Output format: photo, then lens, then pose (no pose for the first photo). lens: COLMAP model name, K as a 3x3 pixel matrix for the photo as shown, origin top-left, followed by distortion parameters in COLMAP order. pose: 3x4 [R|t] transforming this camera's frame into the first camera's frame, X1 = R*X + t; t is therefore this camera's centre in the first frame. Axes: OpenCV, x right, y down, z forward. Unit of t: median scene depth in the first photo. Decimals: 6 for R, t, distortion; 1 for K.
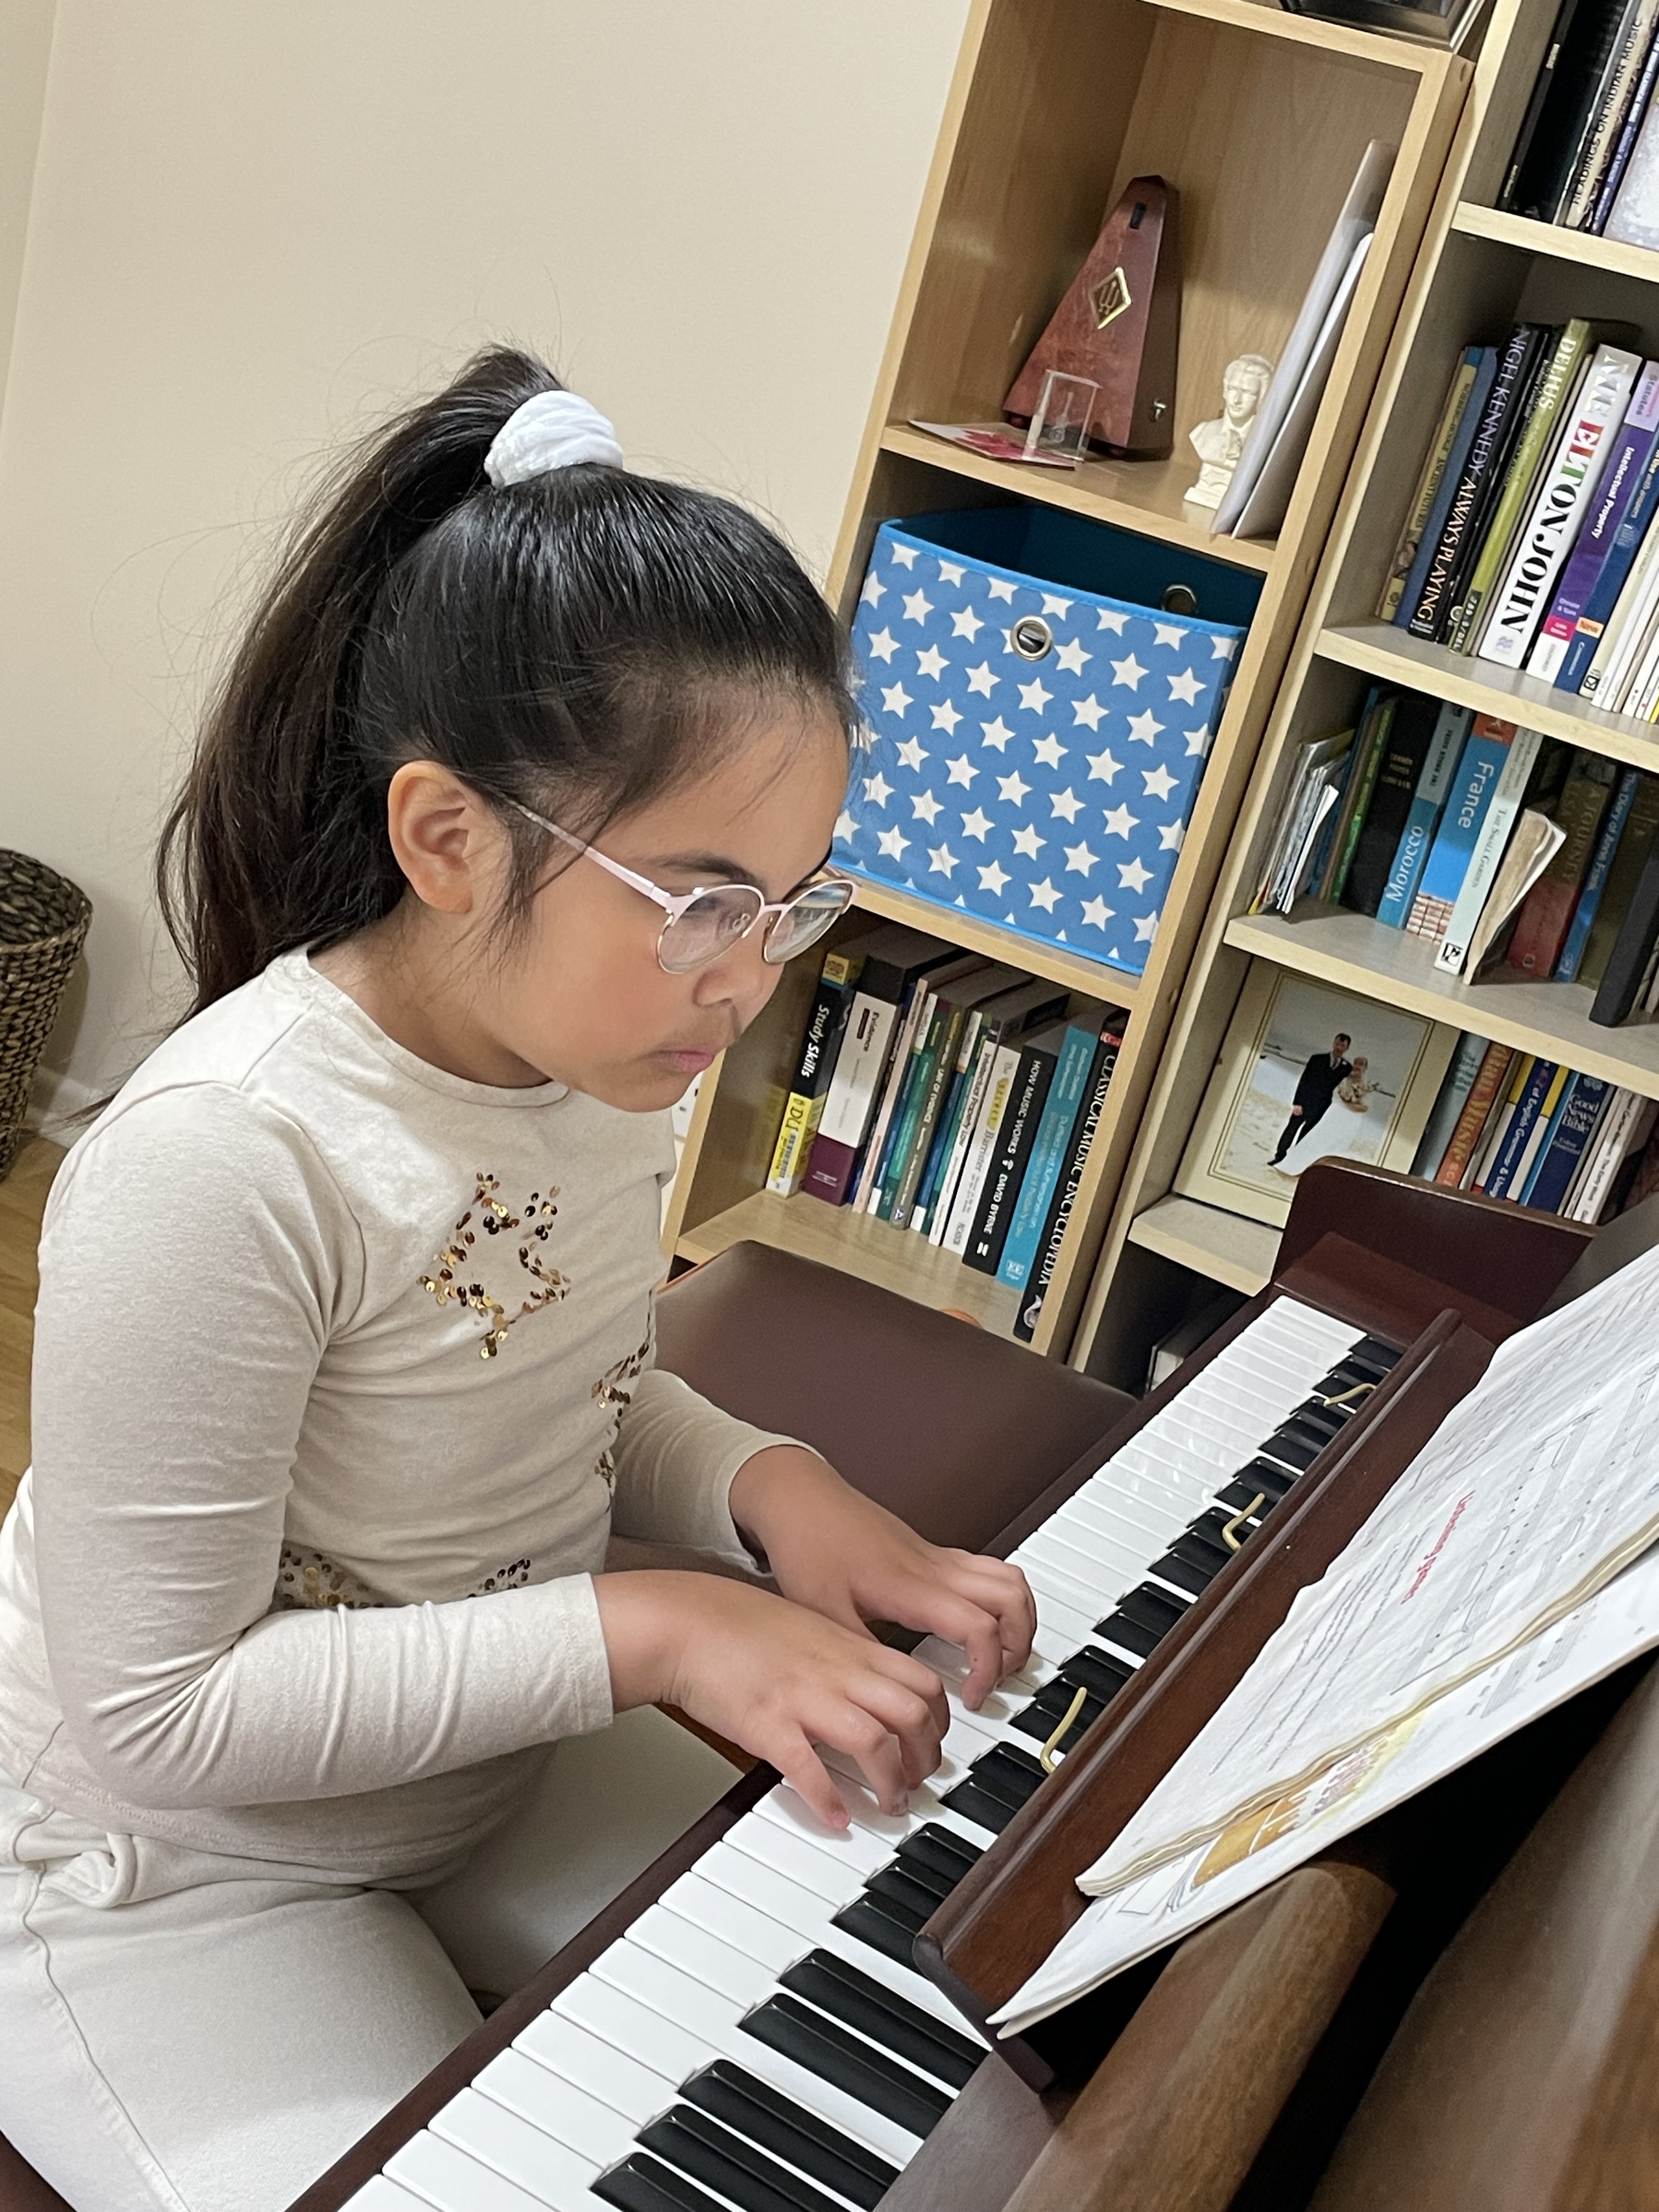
lens RADIAL K [[2852.0, 0, 781.8], [0, 2852.0, 1105.9], [0, 0, 1]] dist [0.023643, 0.000000]
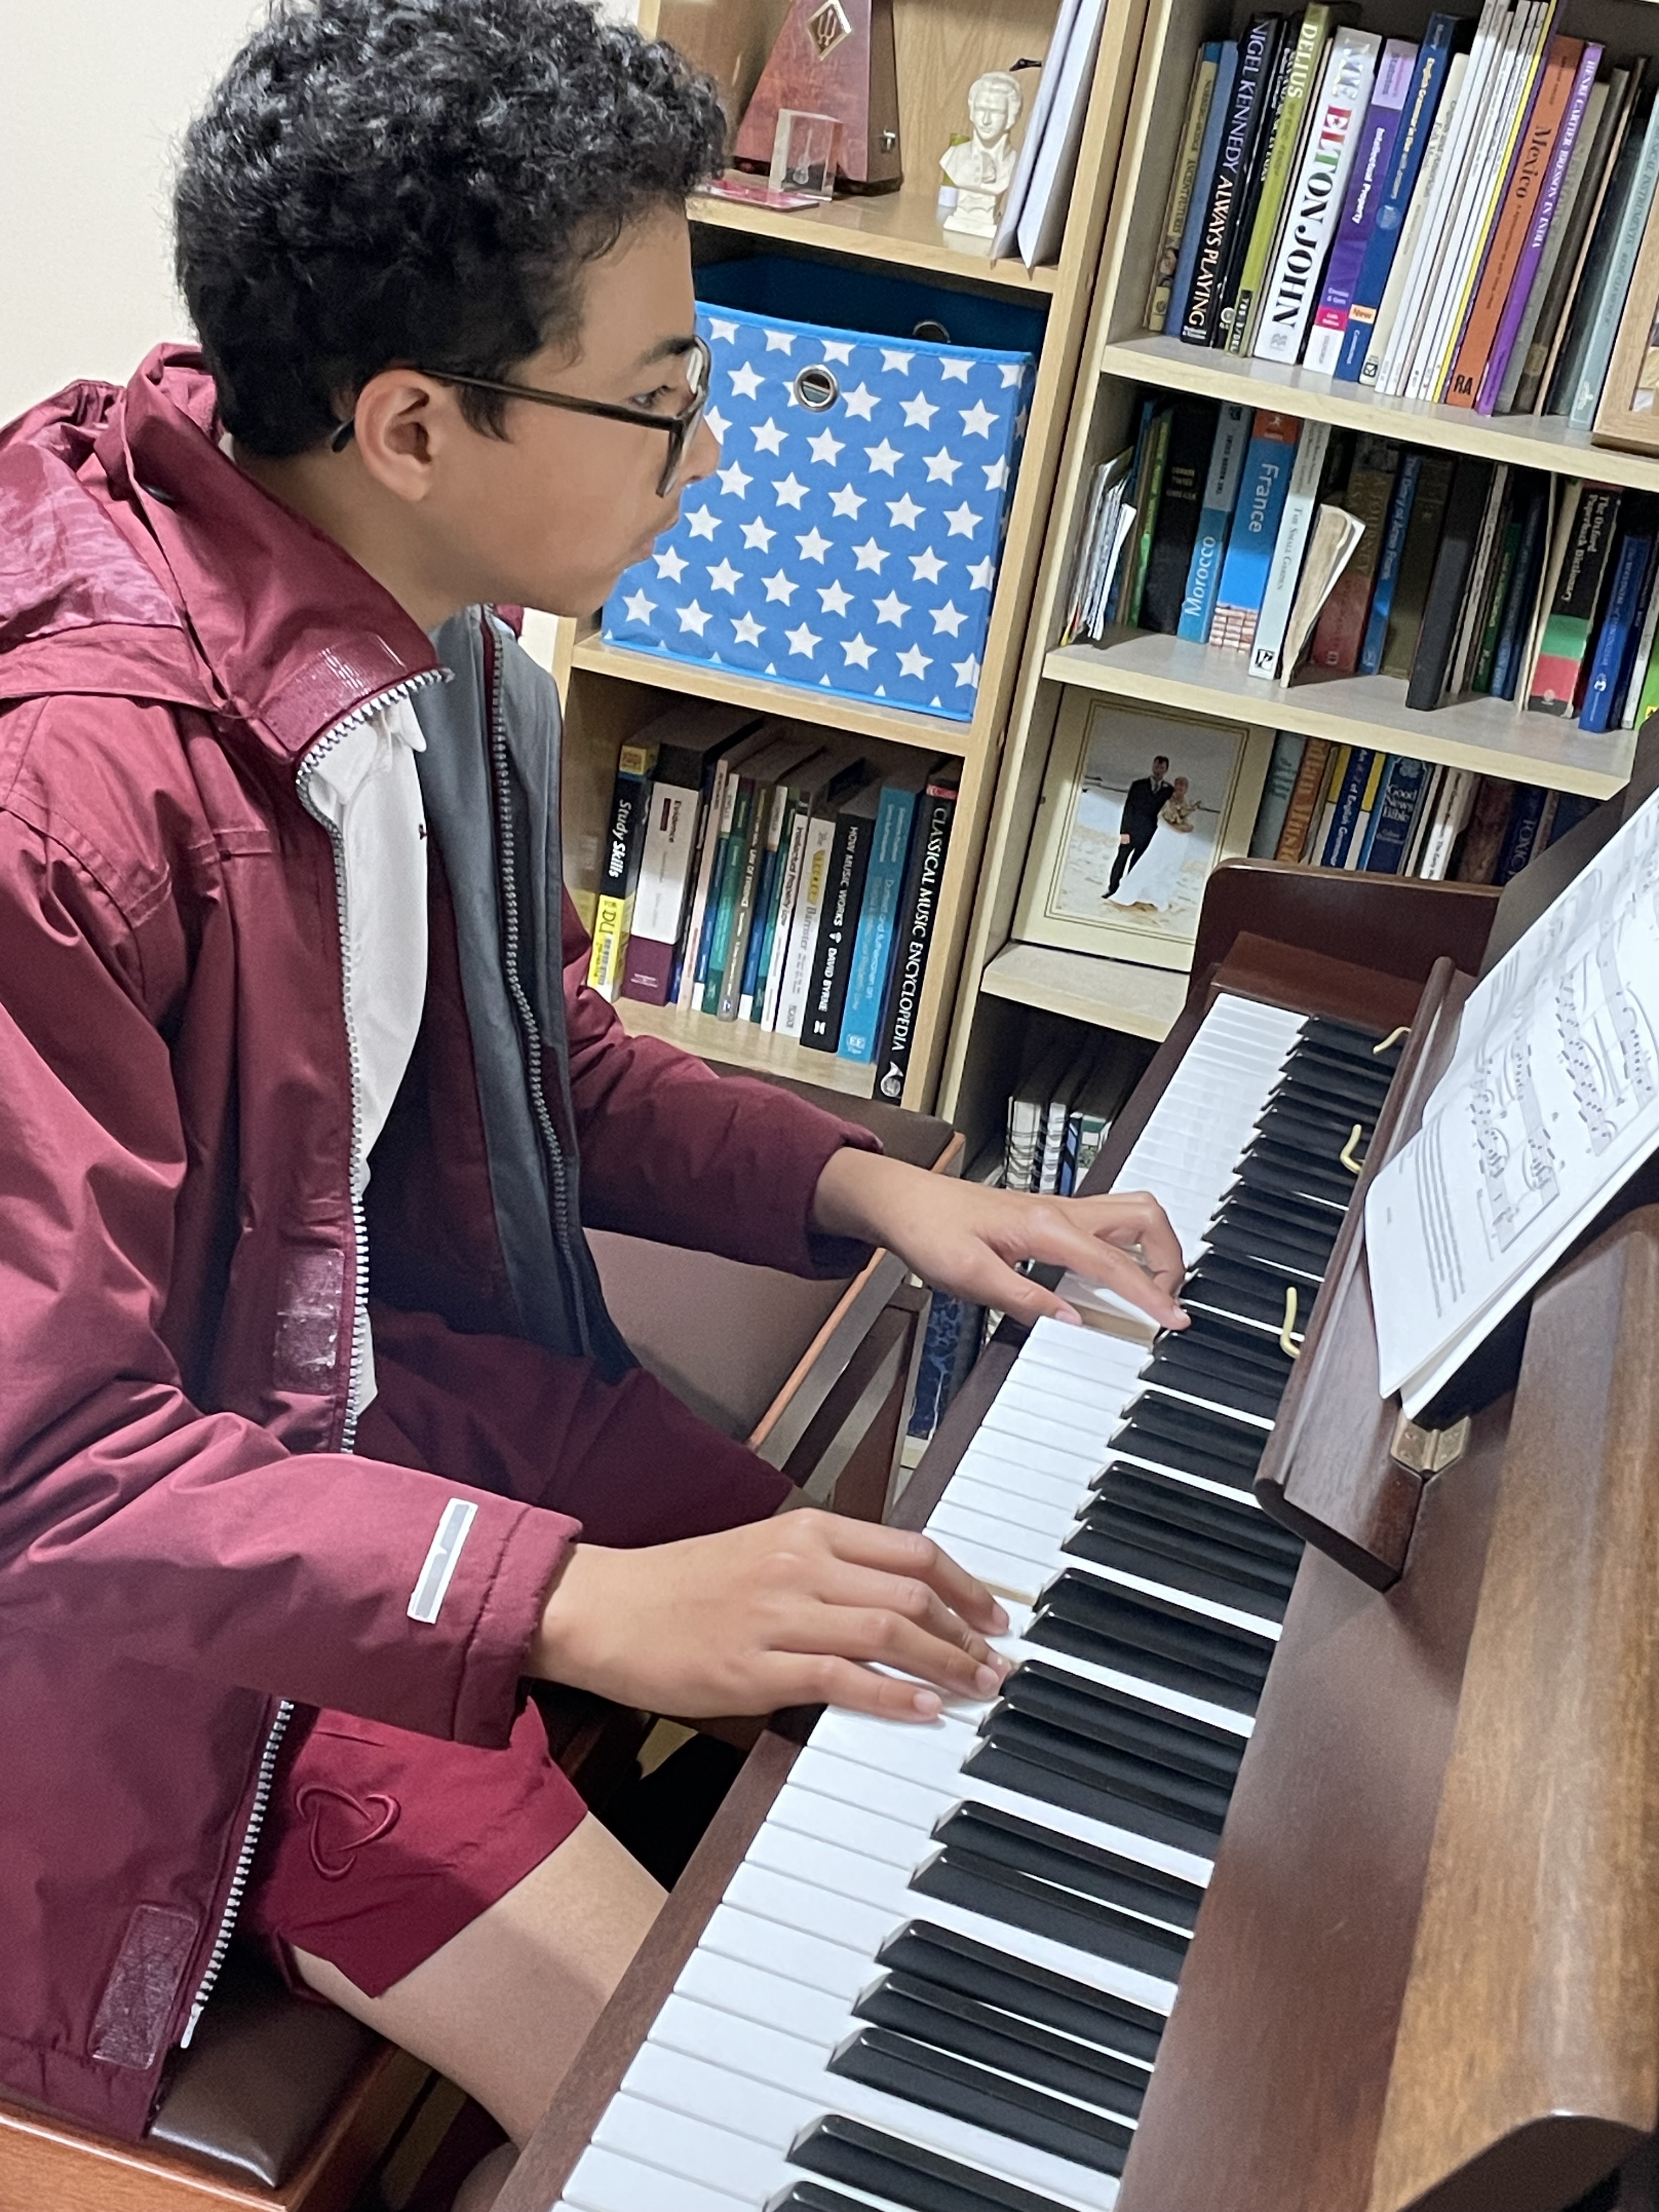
lens RADIAL K [[3151.6, 0, 815.8], [0, 3151.6, 1147.8], [0, 0, 1]] dist [0.018054, 0.000000]
pose [[0.979027, -0.147271, 0.140773, -0.101488], [0.138353, 0.987819, 0.071219, 0.015725], [-0.149547, -0.050249, 0.987477, -0.077814]]
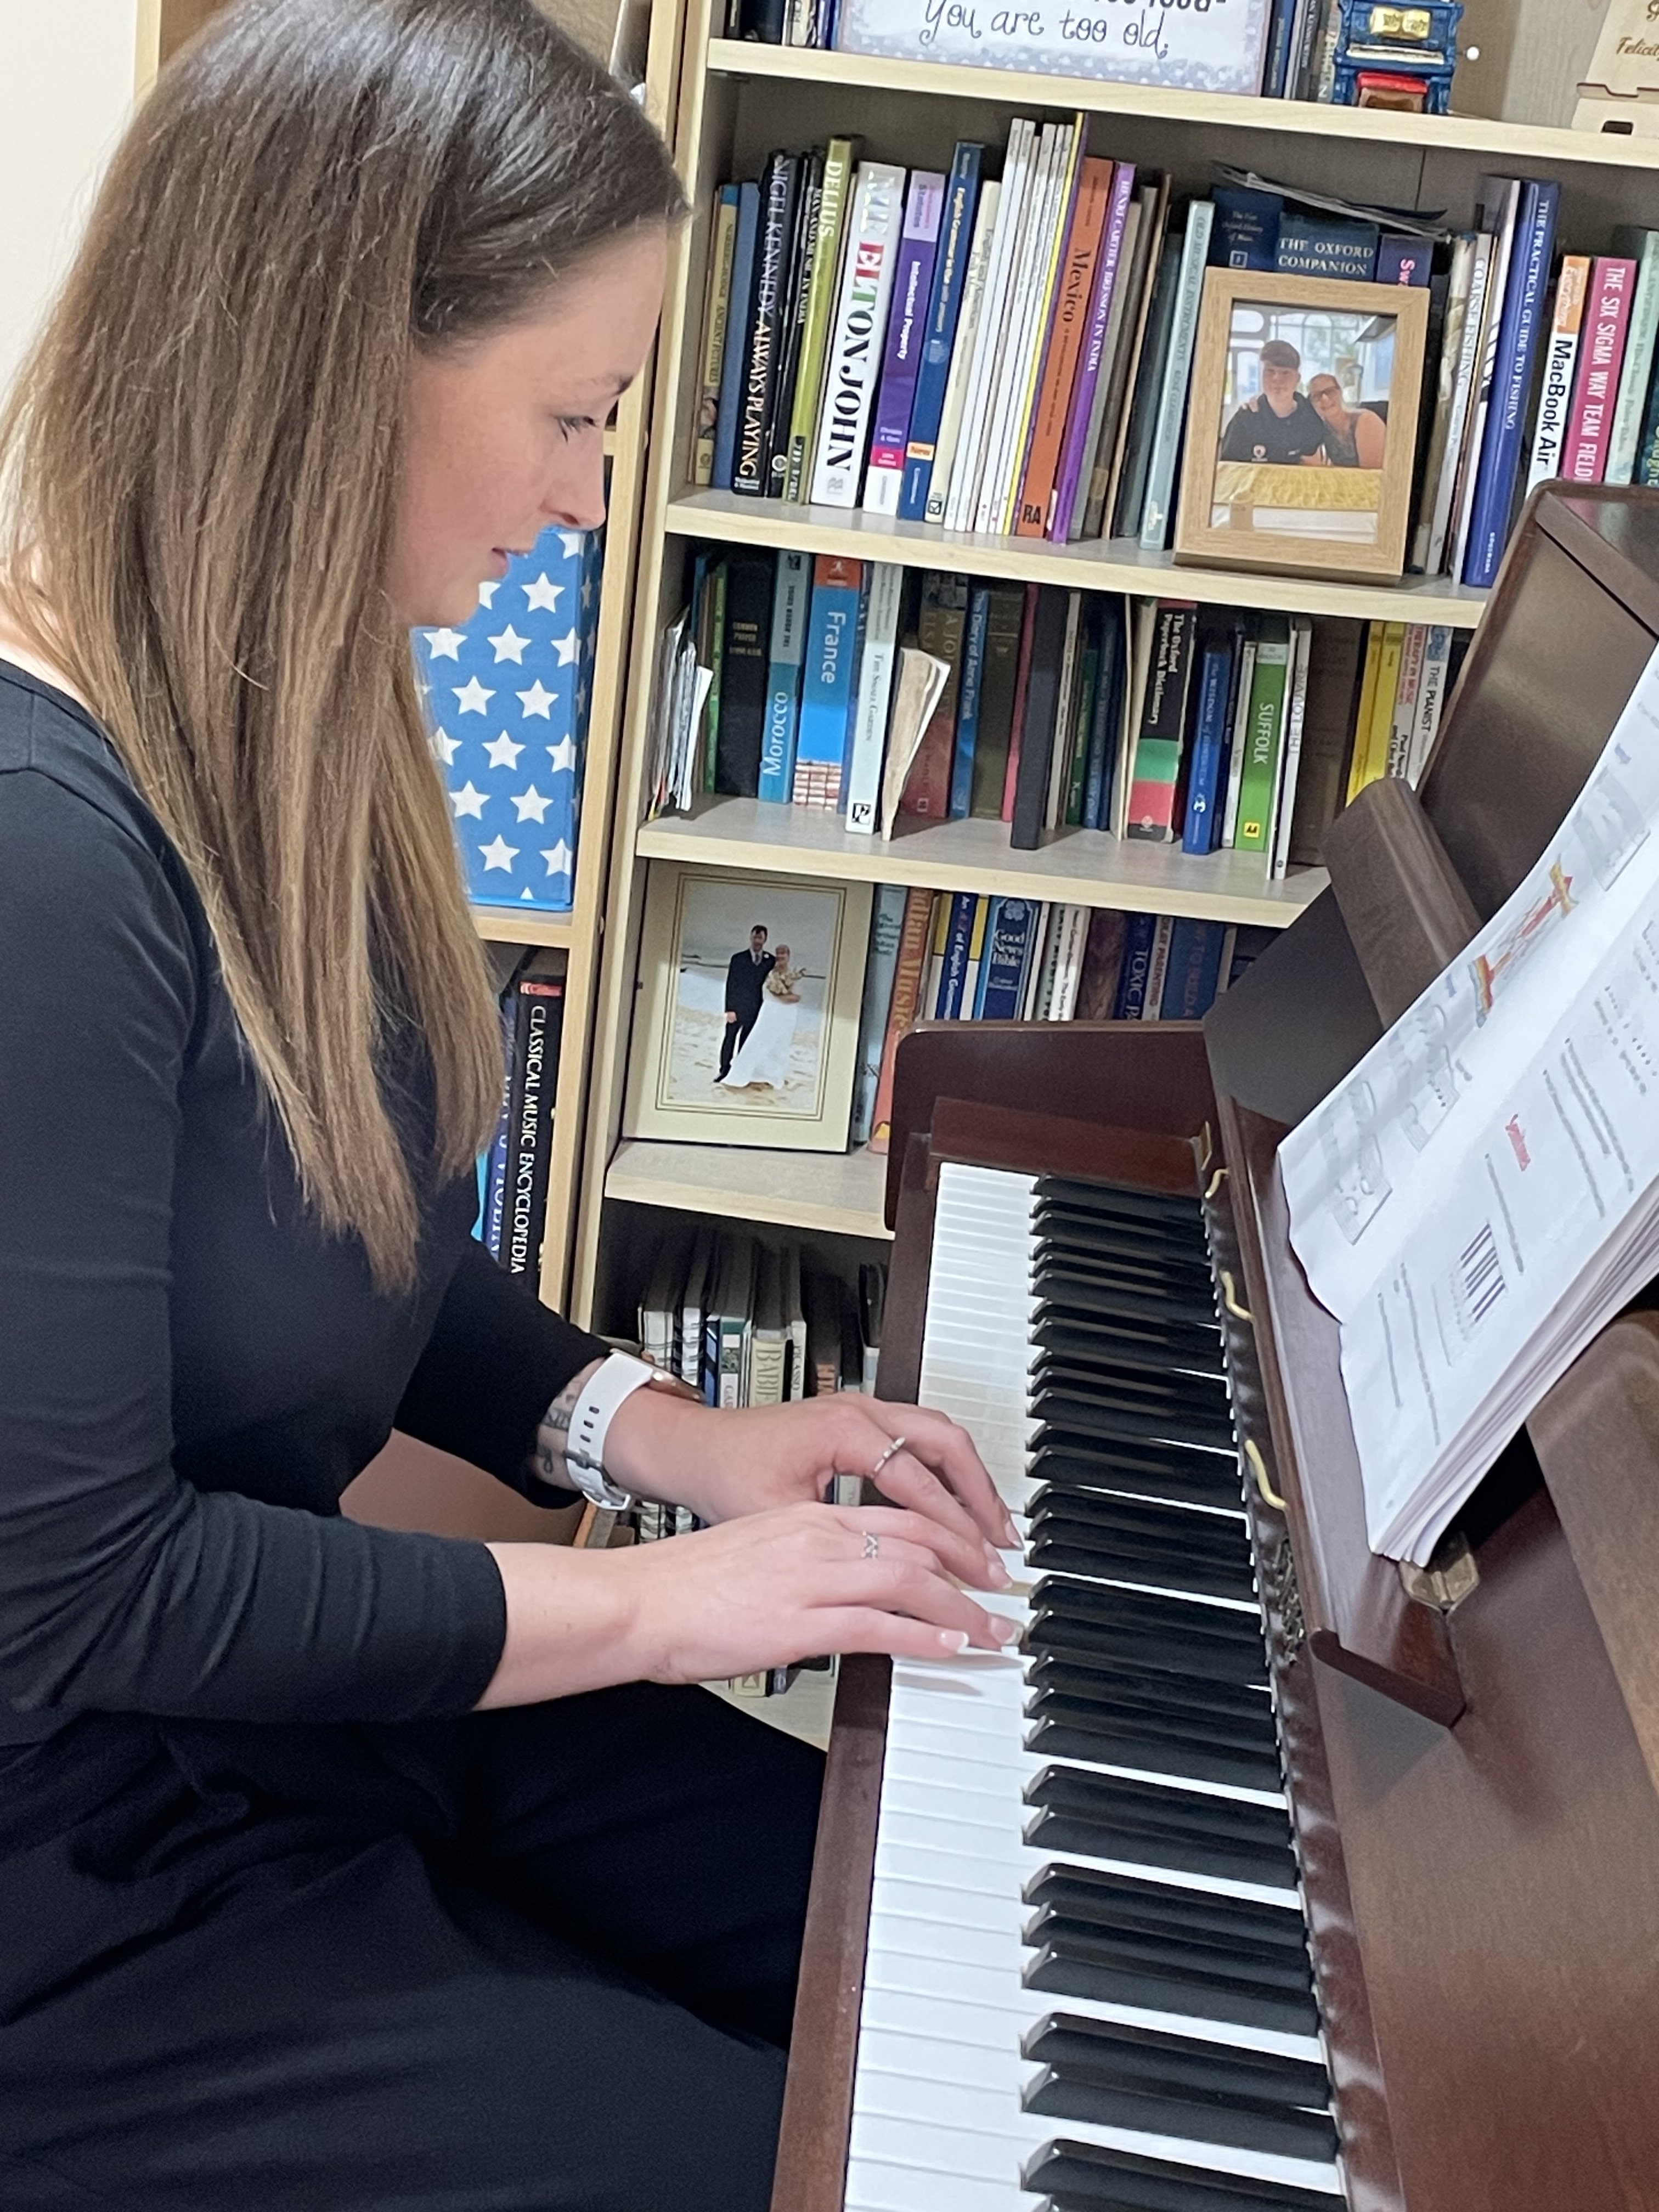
lens RADIAL K [[3508.6, 0, 898.3], [0, 3508.6, 1109.1], [0, 0, 1]] dist [0.046837, 0.000000]
pose [[0.902203, -0.249816, 0.351599, -0.191943], [0.251451, 0.966966, 0.041820, -0.003866], [-0.350432, 0.050680, 0.935216, -0.093808]]
